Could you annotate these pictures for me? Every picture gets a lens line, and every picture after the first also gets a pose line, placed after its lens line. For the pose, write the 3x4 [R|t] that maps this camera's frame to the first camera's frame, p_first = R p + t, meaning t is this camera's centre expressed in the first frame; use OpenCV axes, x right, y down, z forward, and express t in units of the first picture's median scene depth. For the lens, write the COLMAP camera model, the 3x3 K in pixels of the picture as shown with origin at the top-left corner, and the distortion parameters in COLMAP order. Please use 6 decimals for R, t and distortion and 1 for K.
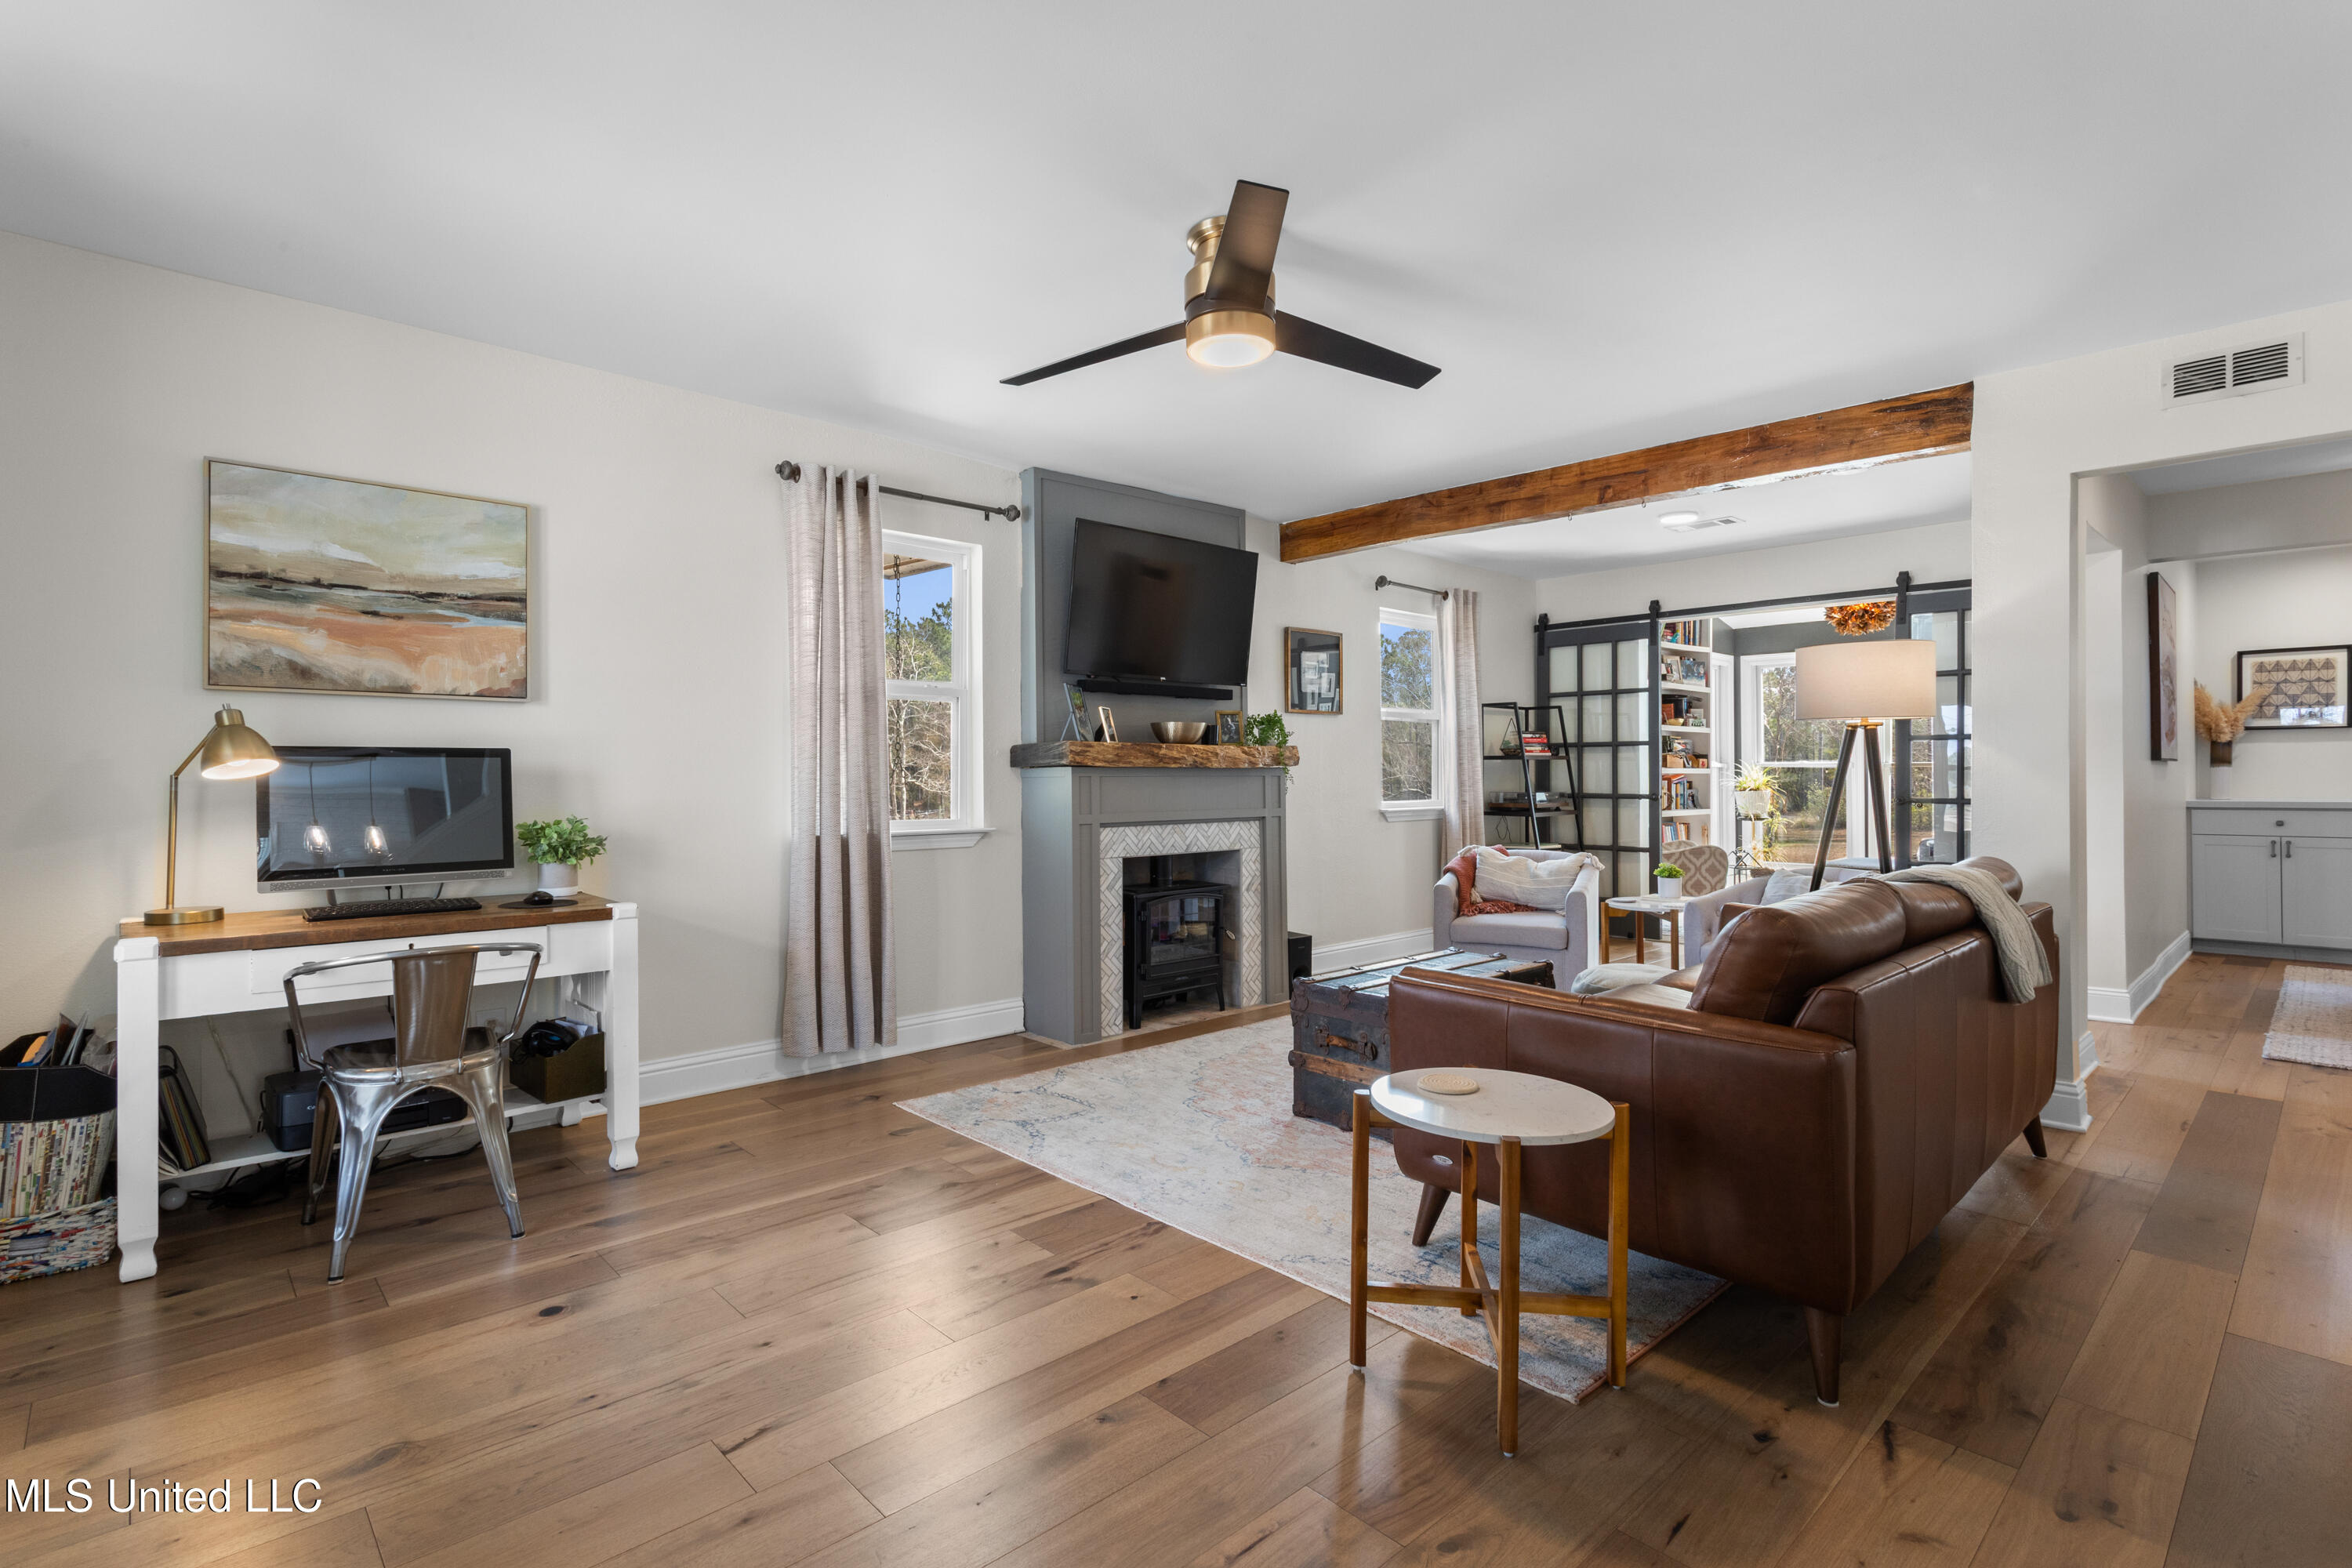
lens RADIAL K [[1107.1, 0, 1179.4], [0, 1107.1, 774.4], [0, 0, 1]] dist [0.016661, -0.000450]
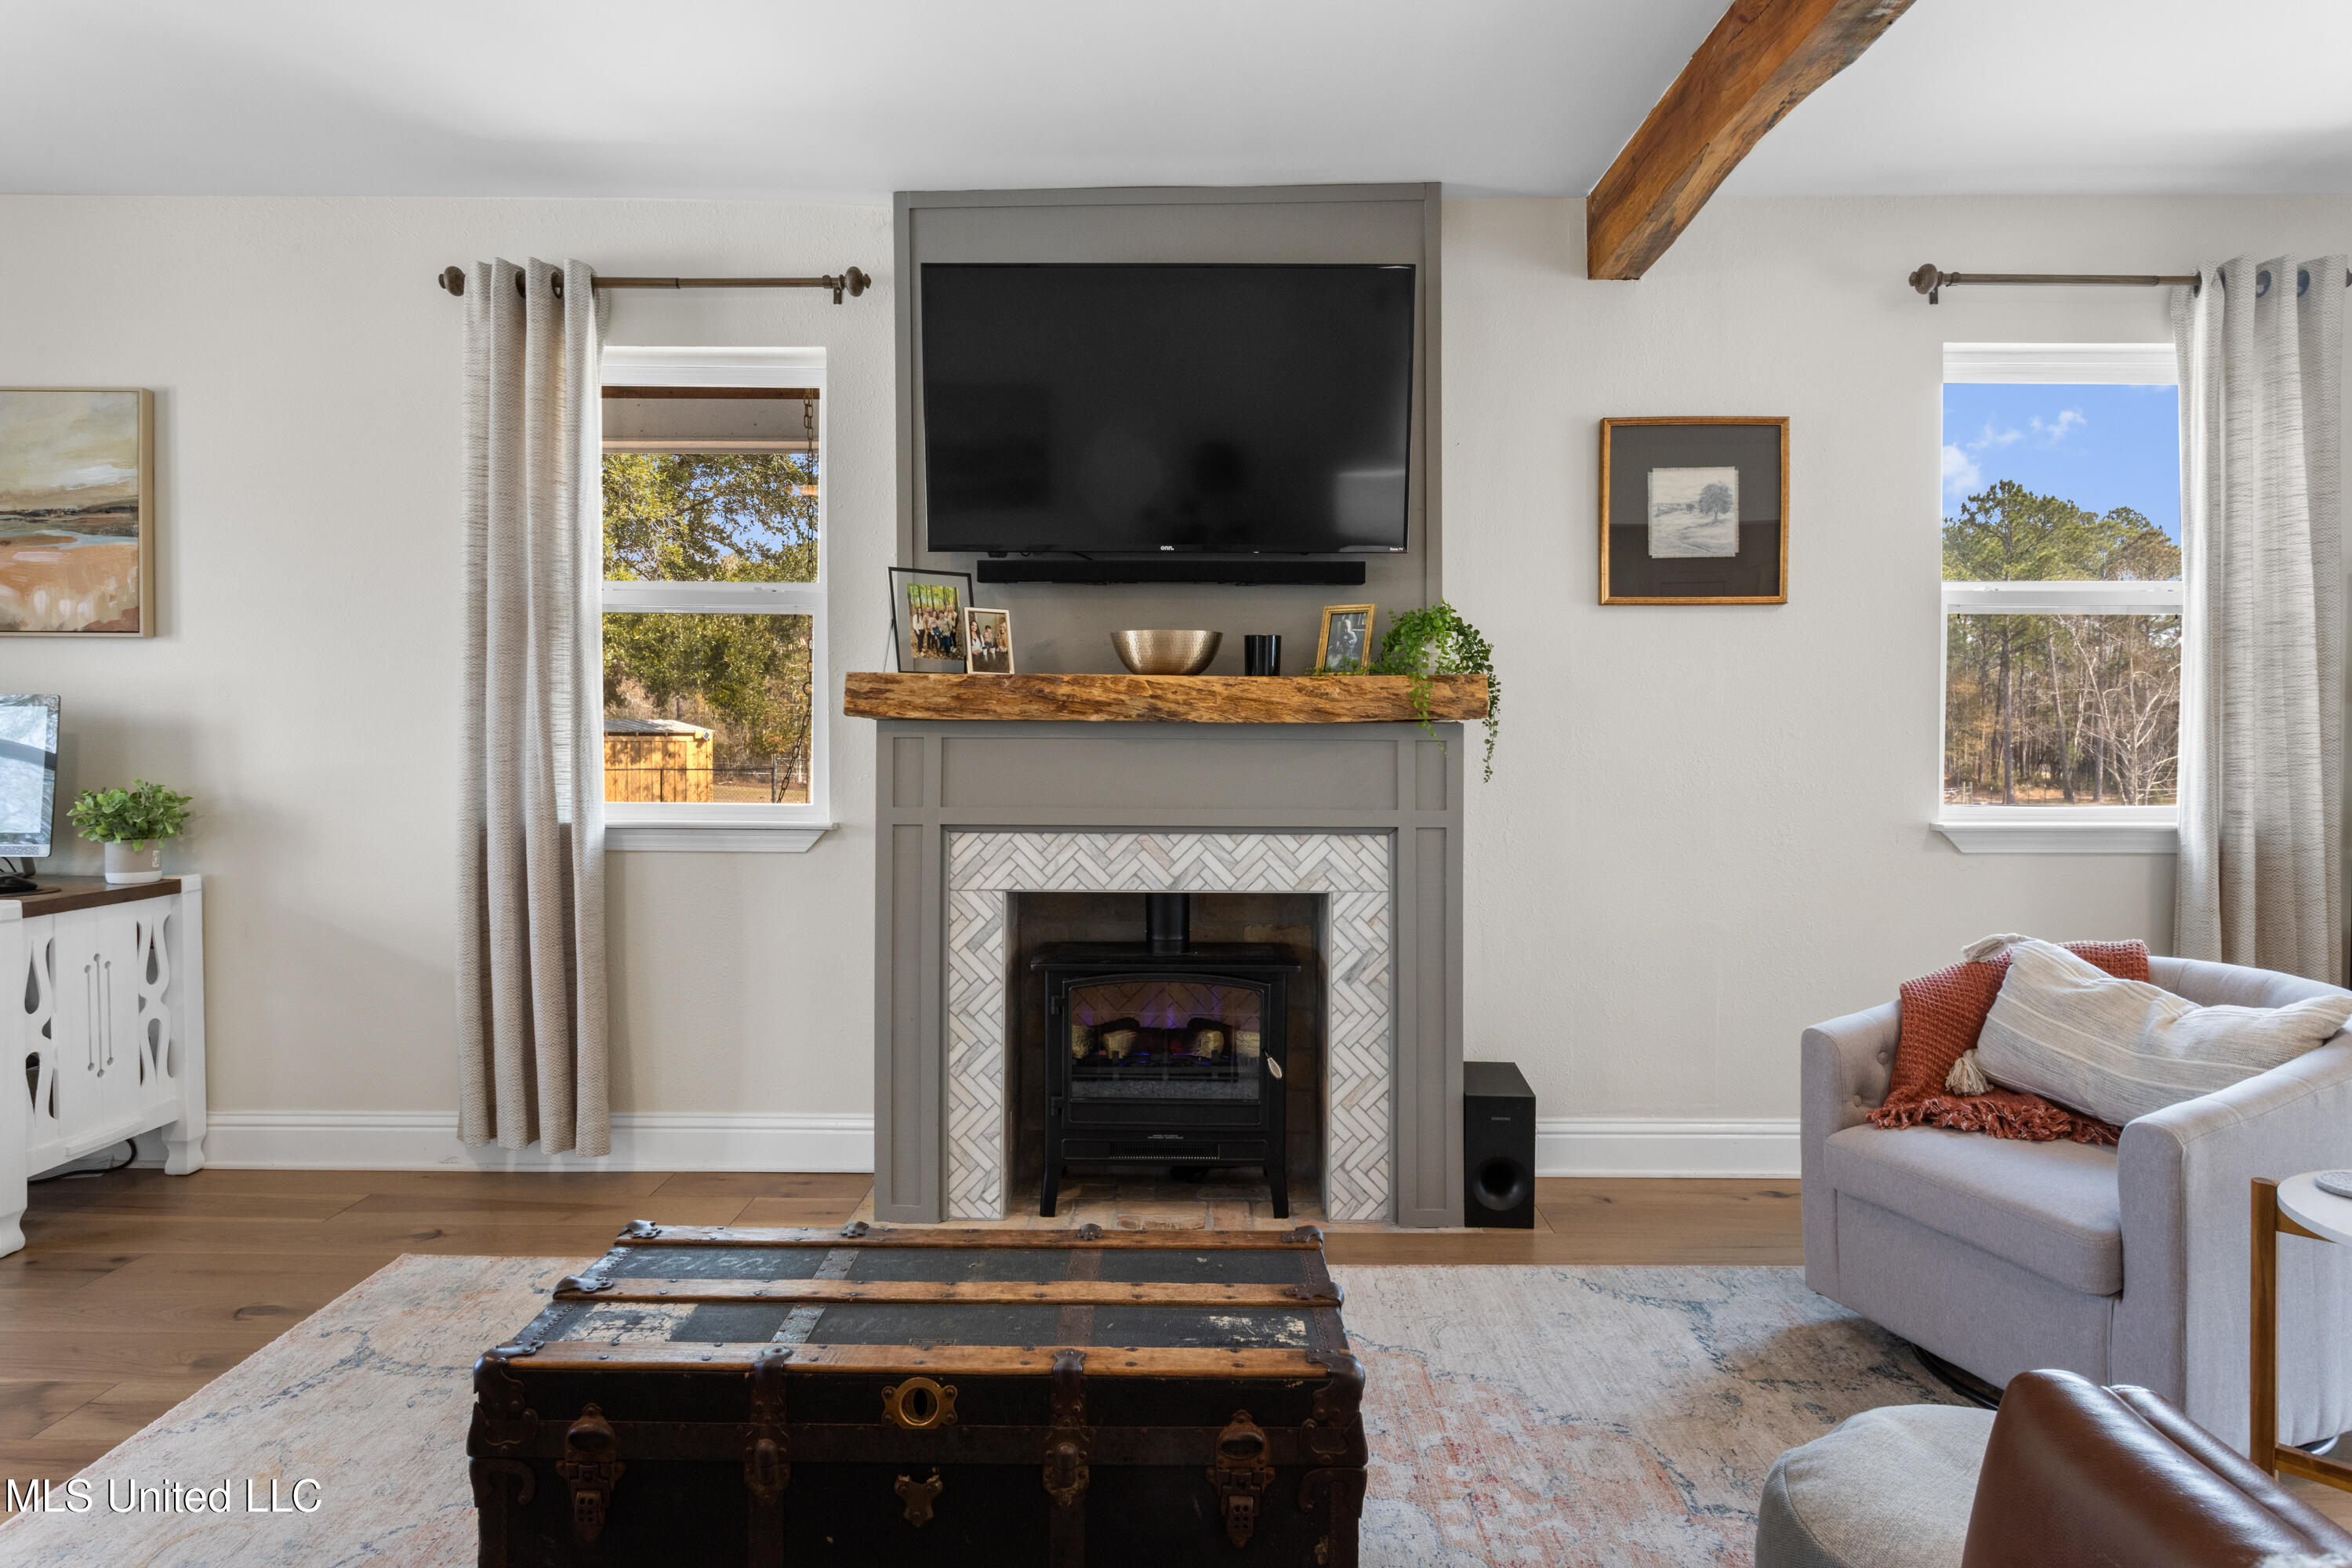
lens RADIAL K [[1364.2, 0, 1176.5], [0, 1364.2, 769.3], [0, 0, 1]] dist [0.001291, 0.000289]
pose [[0.725258, 0.023449, -0.688078, 0.463534], [-0.007161, 0.999623, 0.026518, -0.001149], [0.688440, -0.014305, 0.725152, 0.591247]]
